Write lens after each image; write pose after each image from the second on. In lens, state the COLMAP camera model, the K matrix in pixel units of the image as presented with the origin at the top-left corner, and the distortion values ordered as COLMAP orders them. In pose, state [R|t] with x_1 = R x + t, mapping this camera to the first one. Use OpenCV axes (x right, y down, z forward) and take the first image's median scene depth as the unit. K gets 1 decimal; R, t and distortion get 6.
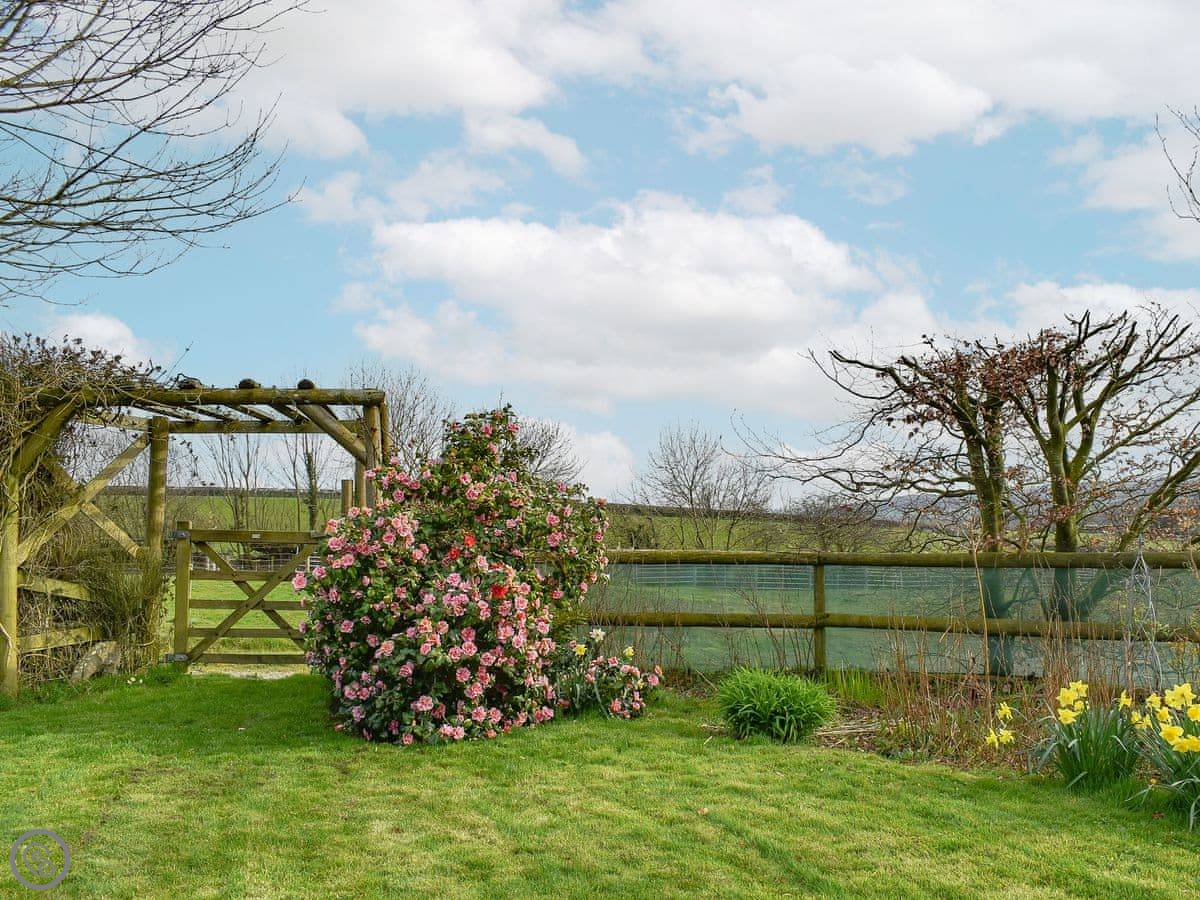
lens RADIAL K [[973.2, 0, 595.3], [0, 973.2, 454.2], [0, 0, 1]] dist [-0.005231, -0.000250]
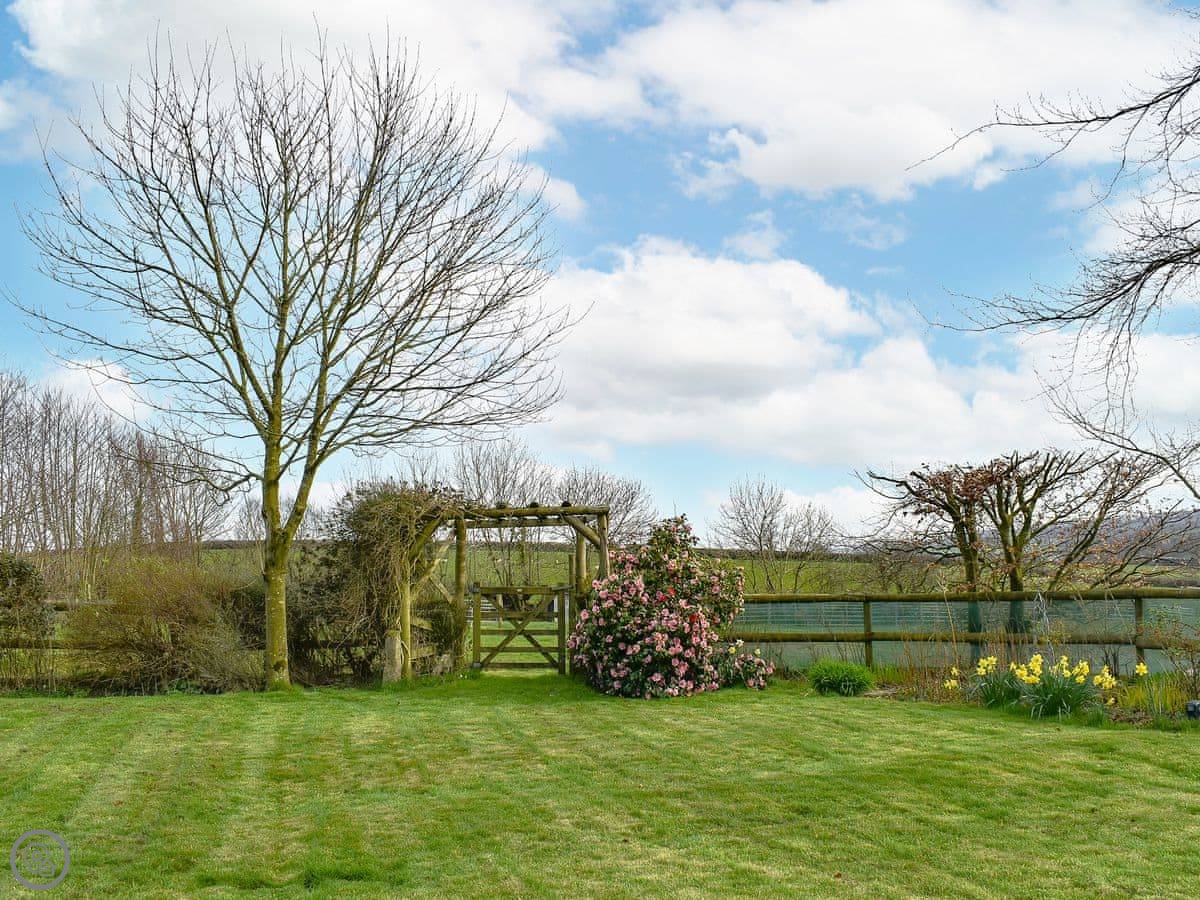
lens RADIAL K [[973.2, 0, 598.0], [0, 973.2, 446.1], [0, 0, 1]] dist [-0.005231, -0.000250]
pose [[0.998081, -0.026811, -0.055814, -0.138258], [0.023847, 0.998304, -0.053116, -0.081210], [0.057144, 0.051683, 0.997027, -0.765480]]
